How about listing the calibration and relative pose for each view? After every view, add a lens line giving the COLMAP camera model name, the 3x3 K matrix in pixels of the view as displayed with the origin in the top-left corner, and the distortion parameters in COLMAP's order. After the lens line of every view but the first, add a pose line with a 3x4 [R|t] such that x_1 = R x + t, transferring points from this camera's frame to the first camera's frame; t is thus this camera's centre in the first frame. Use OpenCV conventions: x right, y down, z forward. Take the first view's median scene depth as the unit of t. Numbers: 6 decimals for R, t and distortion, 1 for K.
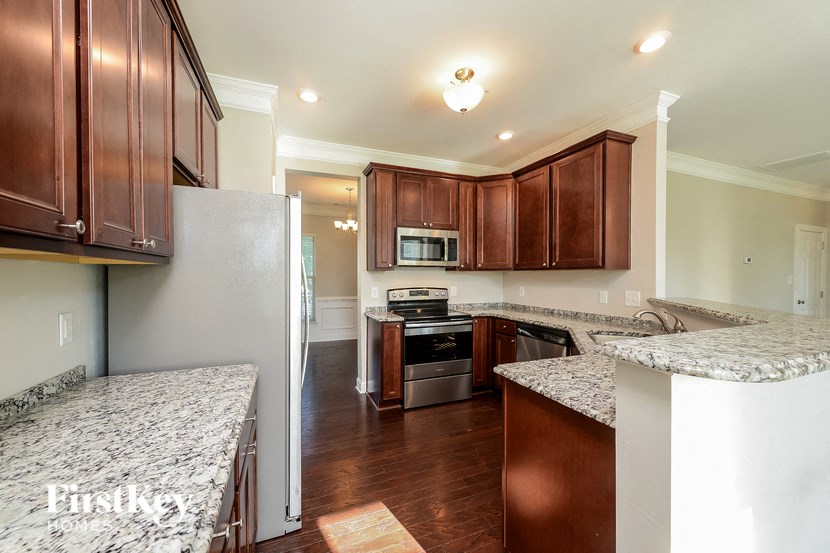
lens RADIAL K [[328.5, 0, 419.7], [0, 328.5, 276.5], [0, 0, 1]] dist [-0.000336, -0.000147]
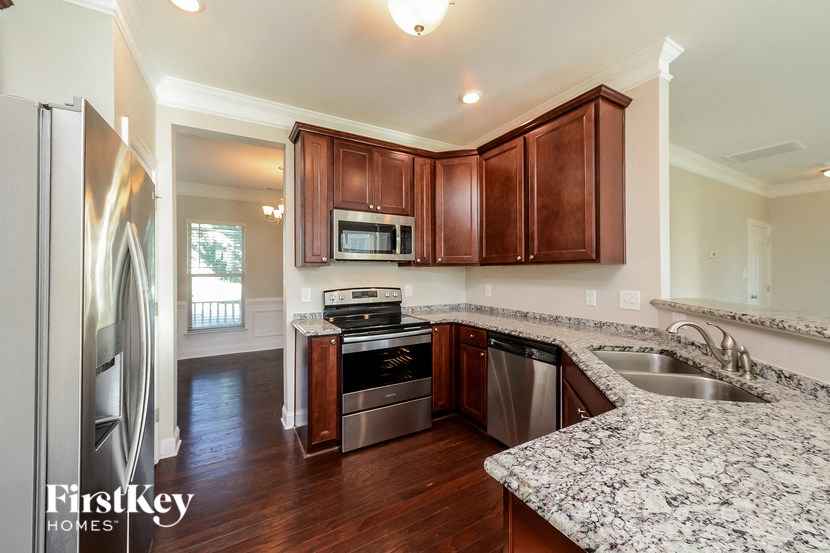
lens RADIAL K [[328.5, 0, 419.7], [0, 328.5, 276.5], [0, 0, 1]] dist [-0.000336, -0.000147]
pose [[0.991074, -0.007226, 0.133120, 0.026943], [0.005824, 0.999923, 0.010913, -0.001149], [-0.133189, -0.010041, 0.991040, 0.215735]]
